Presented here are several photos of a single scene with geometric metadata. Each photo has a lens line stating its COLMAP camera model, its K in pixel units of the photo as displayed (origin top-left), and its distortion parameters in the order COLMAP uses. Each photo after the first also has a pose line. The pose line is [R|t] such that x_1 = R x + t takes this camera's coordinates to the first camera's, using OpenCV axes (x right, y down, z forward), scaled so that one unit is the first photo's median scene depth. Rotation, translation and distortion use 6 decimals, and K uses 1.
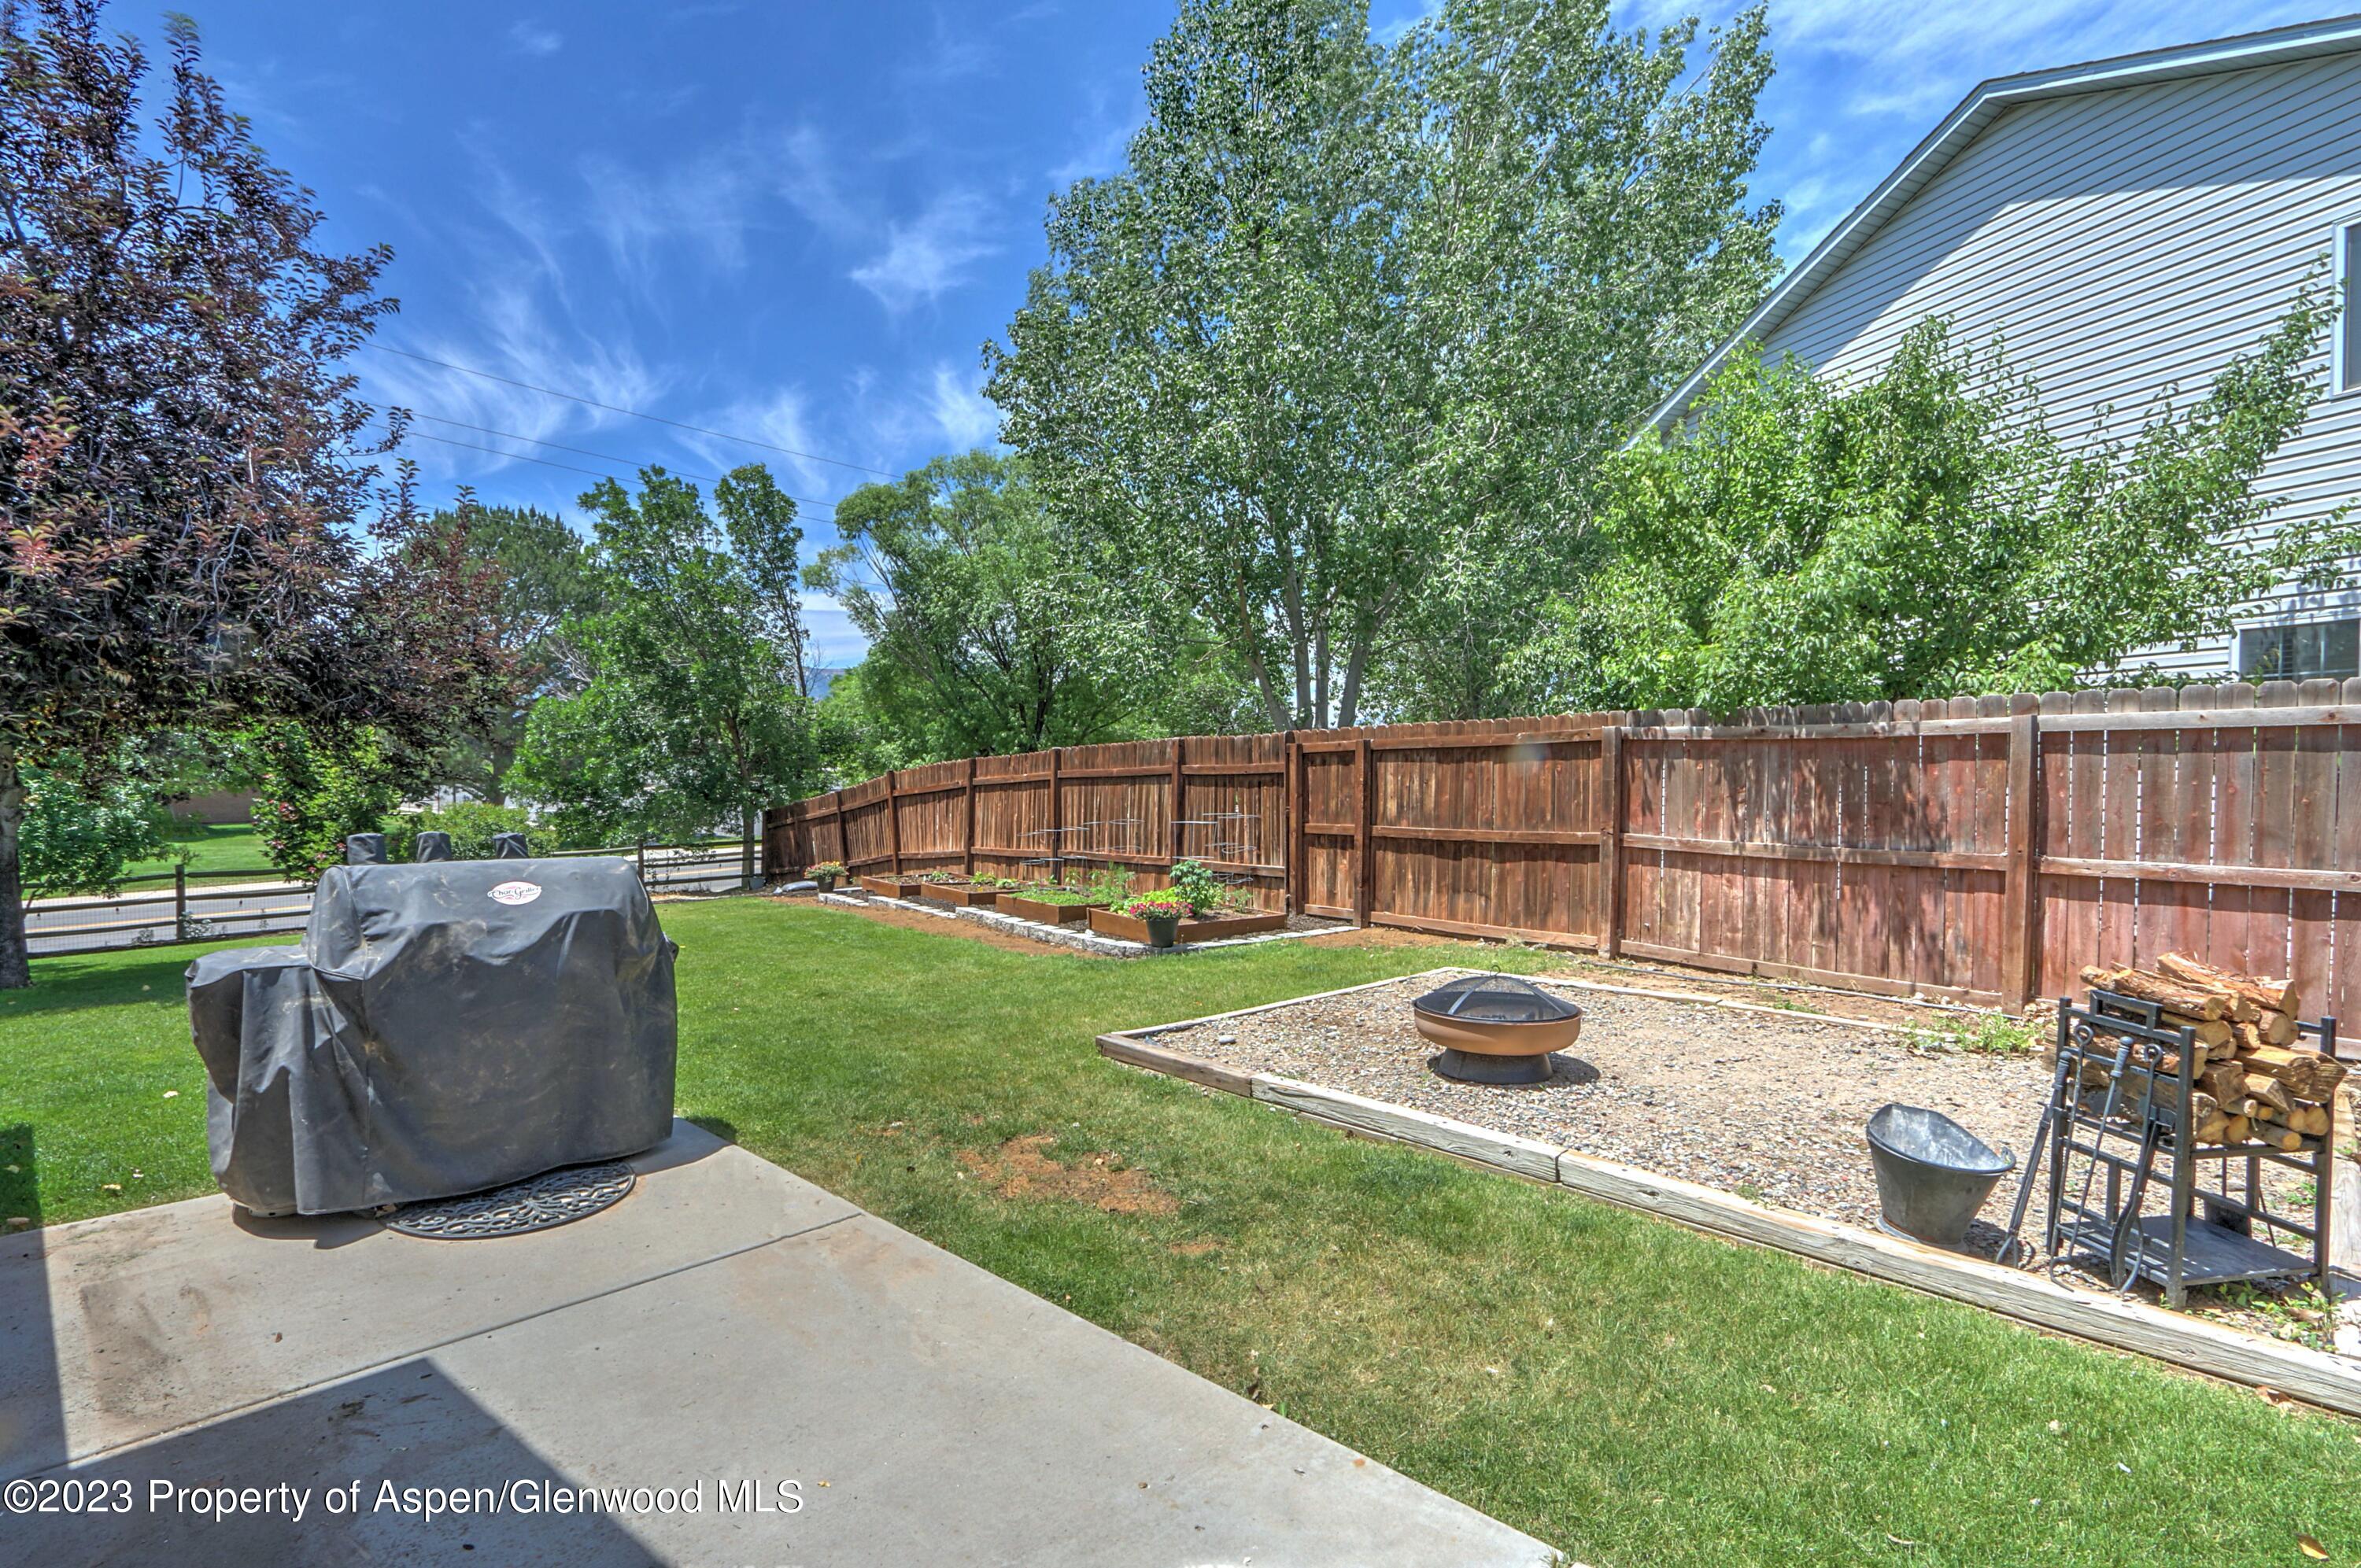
lens RADIAL K [[1098.9, 0, 1166.9], [0, 1098.9, 794.1], [0, 0, 1]] dist [-0.021843, 0.001424]
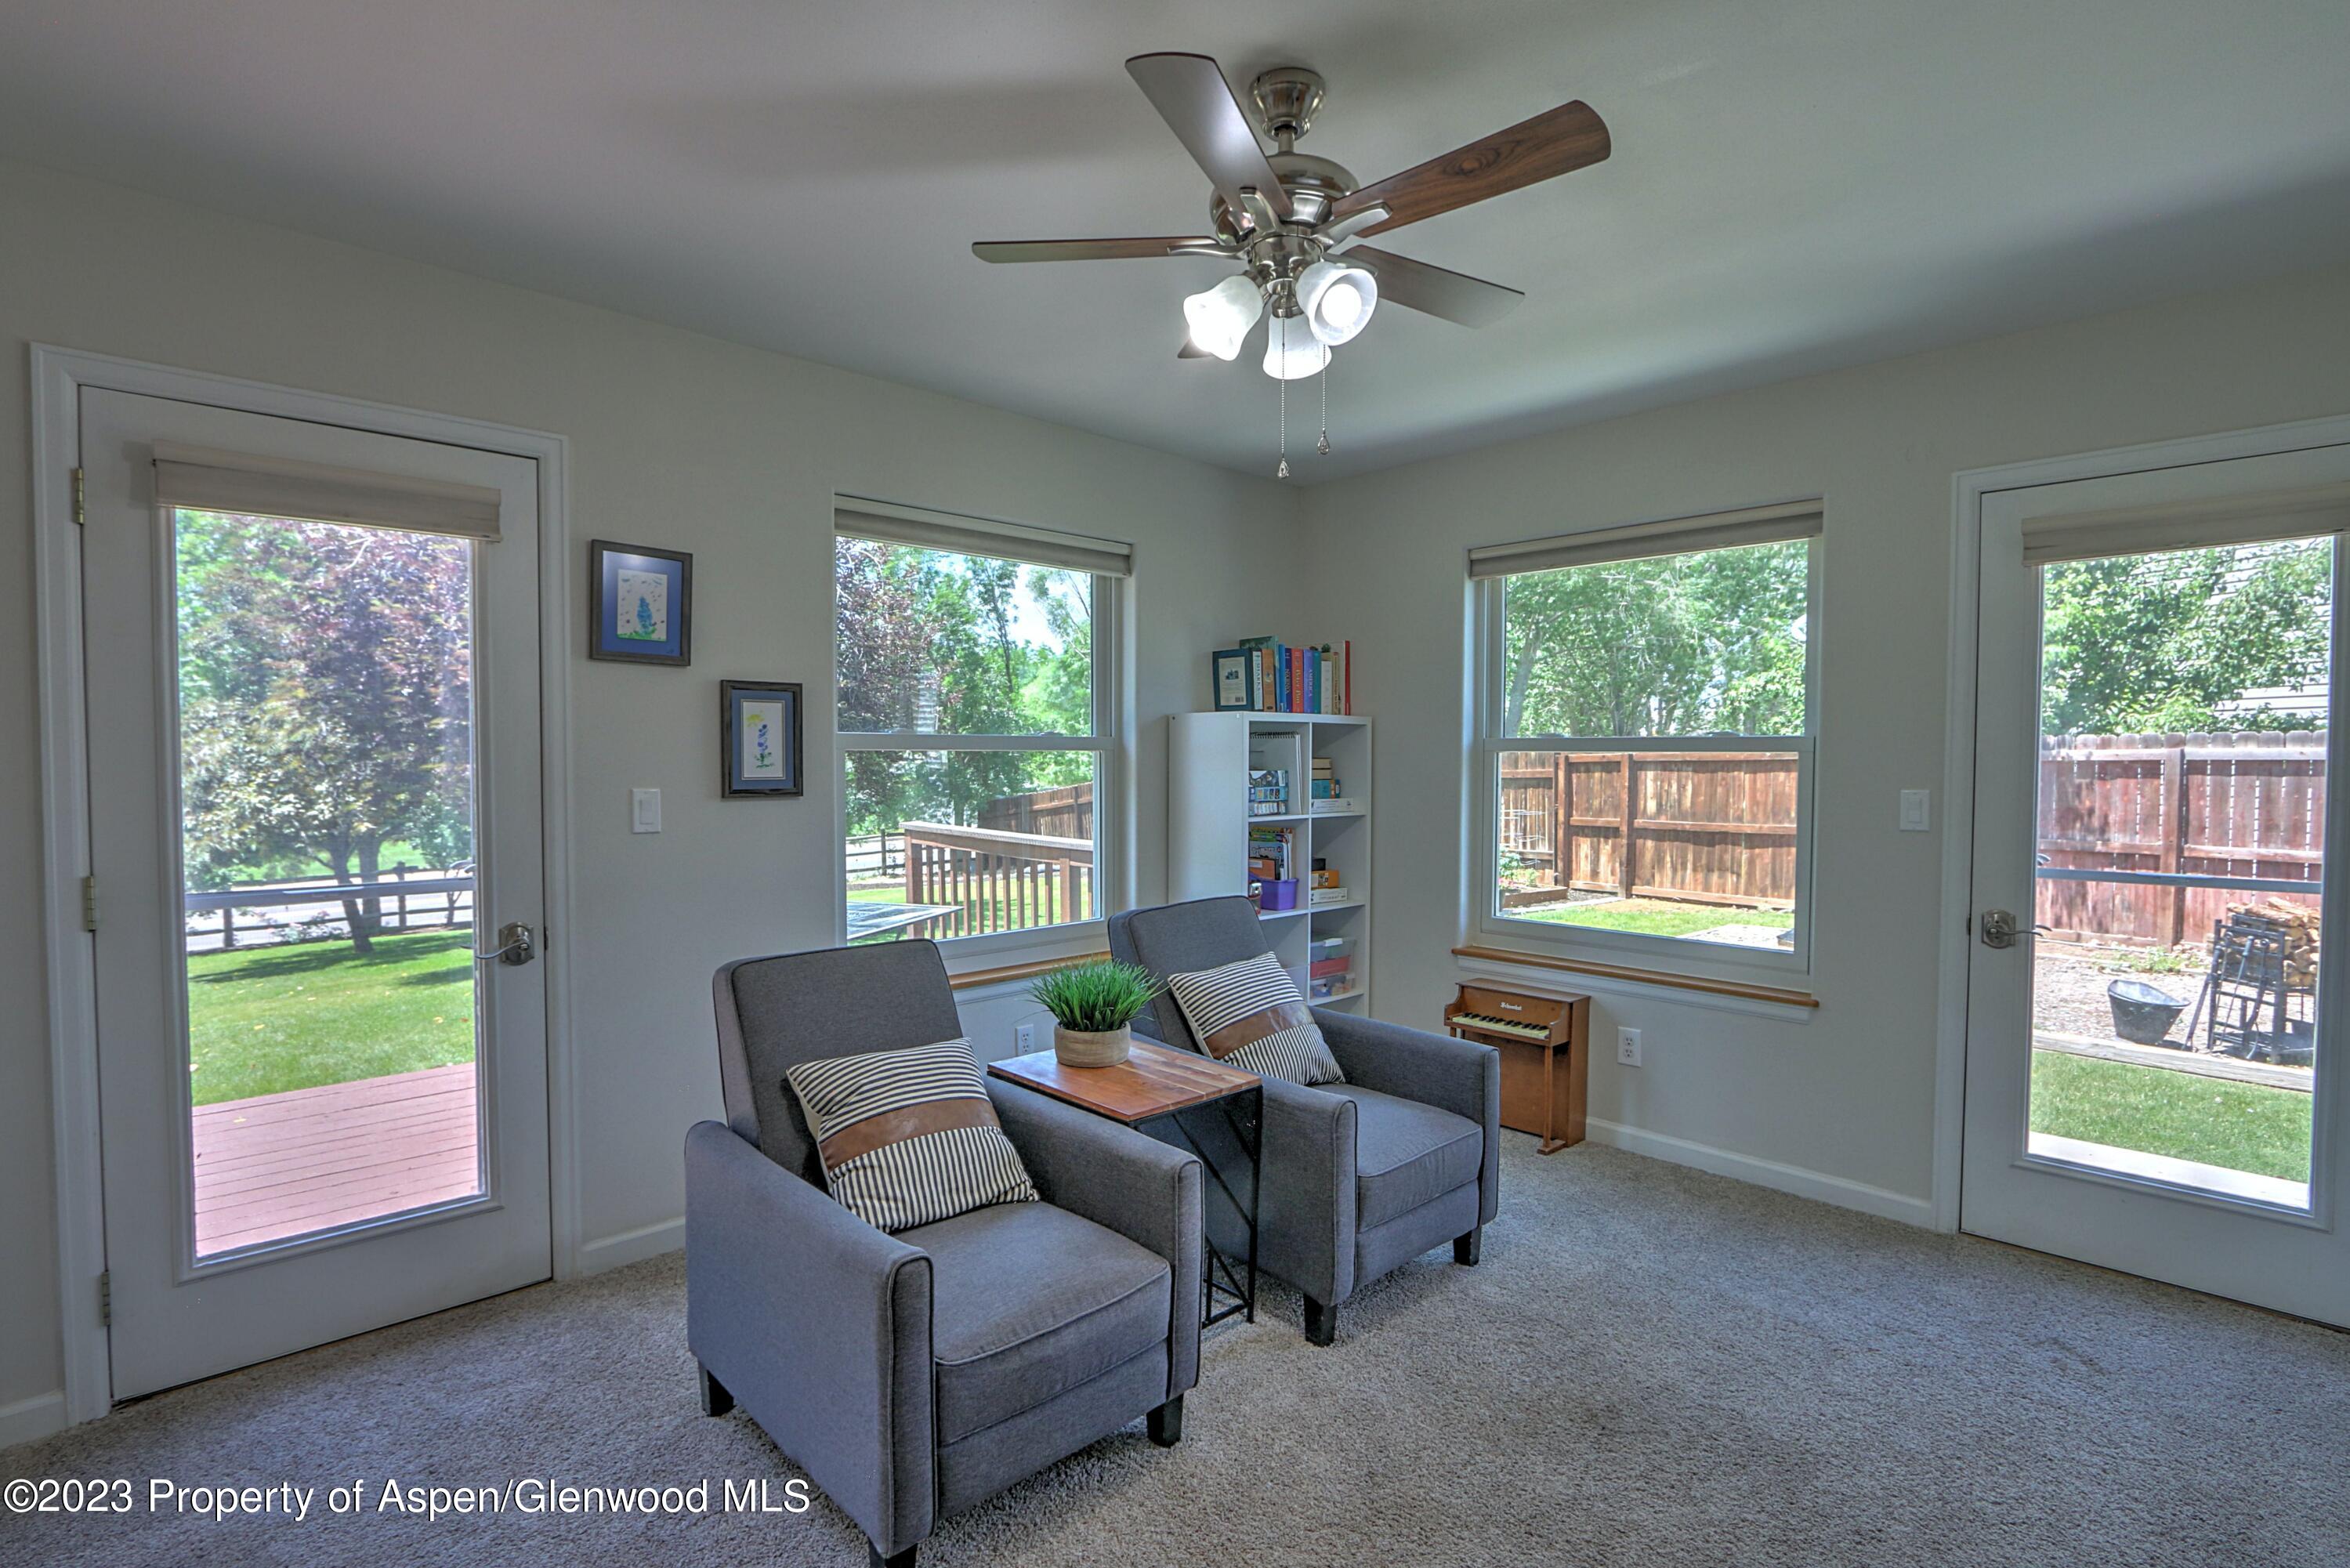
lens RADIAL K [[1100.0, 0, 1164.9], [0, 1100.0, 798.8], [0, 0, 1]] dist [-0.027810, 0.005087]
pose [[0.998263, -0.004180, -0.058759, -0.426404], [0.005356, 0.999788, 0.019861, -0.036130], [0.058663, -0.020141, 0.998075, -0.468117]]
